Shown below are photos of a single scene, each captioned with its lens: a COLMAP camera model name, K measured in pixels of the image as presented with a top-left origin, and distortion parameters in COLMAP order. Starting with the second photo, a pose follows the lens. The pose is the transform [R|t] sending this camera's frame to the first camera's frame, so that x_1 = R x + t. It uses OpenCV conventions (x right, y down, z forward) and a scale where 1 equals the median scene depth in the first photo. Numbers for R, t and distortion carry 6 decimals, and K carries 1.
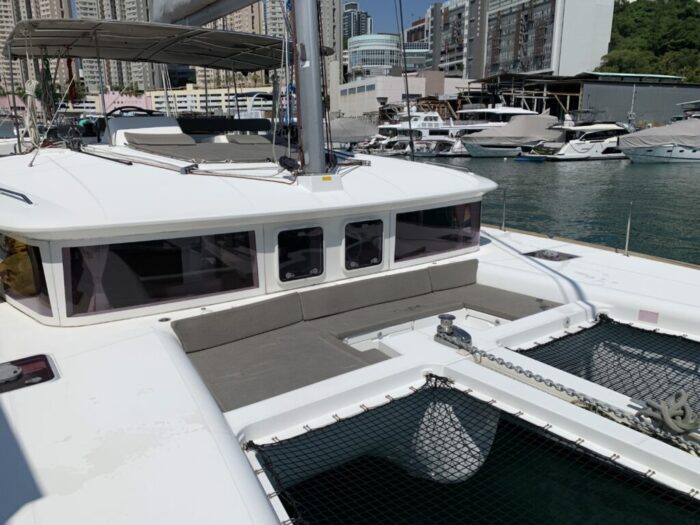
lens RADIAL K [[530.7, 0, 350.0], [0, 530.7, 262.5], [0, 0, 1]] dist [0.057718, -0.090114]
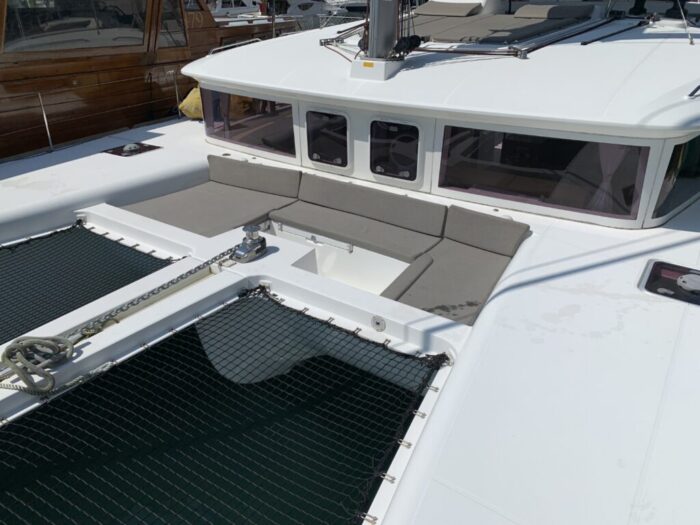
lens RADIAL K [[530.7, 0, 350.0], [0, 530.7, 262.5], [0, 0, 1]] dist [0.057718, -0.090114]
pose [[0.336737, 0.399440, -0.852676, 0.805988], [-0.248413, 0.911166, 0.328737, -0.133080], [0.908240, 0.101118, 0.406049, 0.637799]]
